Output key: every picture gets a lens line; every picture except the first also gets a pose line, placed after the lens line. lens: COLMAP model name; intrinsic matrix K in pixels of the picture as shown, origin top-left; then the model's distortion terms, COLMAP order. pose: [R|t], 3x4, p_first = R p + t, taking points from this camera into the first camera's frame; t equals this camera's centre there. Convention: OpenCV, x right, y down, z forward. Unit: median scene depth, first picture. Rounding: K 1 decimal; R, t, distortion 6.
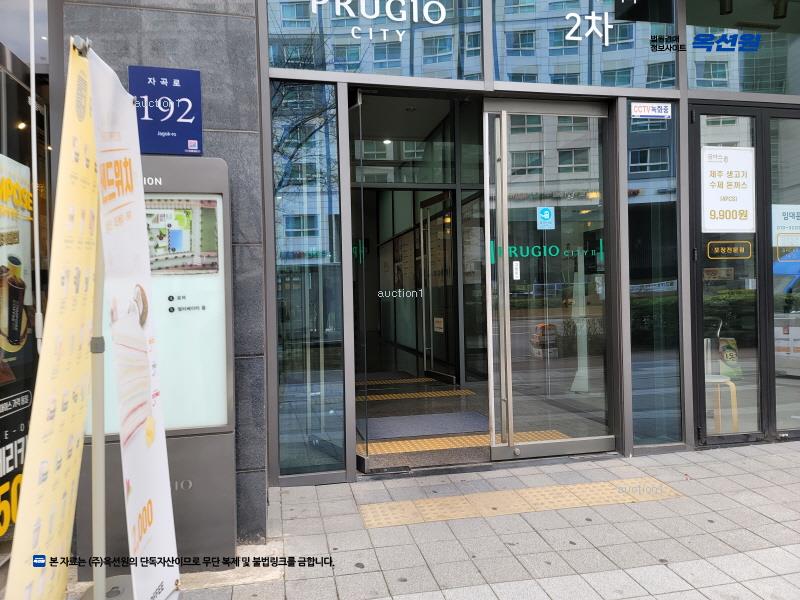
lens RADIAL K [[568.1, 0, 400.0], [0, 568.1, 300.0], [0, 0, 1]] dist [0.062386, 0.000237]
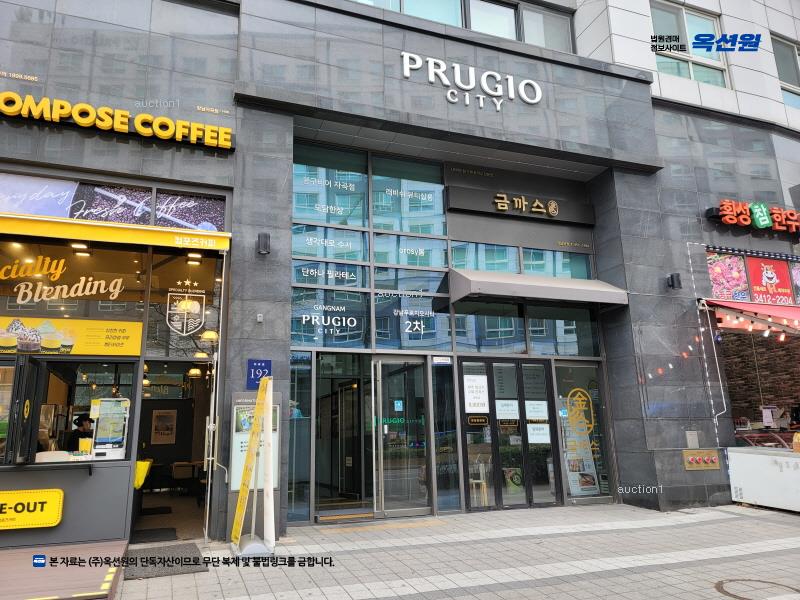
lens RADIAL K [[568.1, 0, 400.0], [0, 568.1, 300.0], [0, 0, 1]] dist [0.062386, 0.000237]
pose [[0.986719, 0.035521, 0.158503, -0.114697], [0.006813, 0.965888, -0.258870, 0.037610], [-0.162291, 0.256512, 0.952819, -1.257699]]
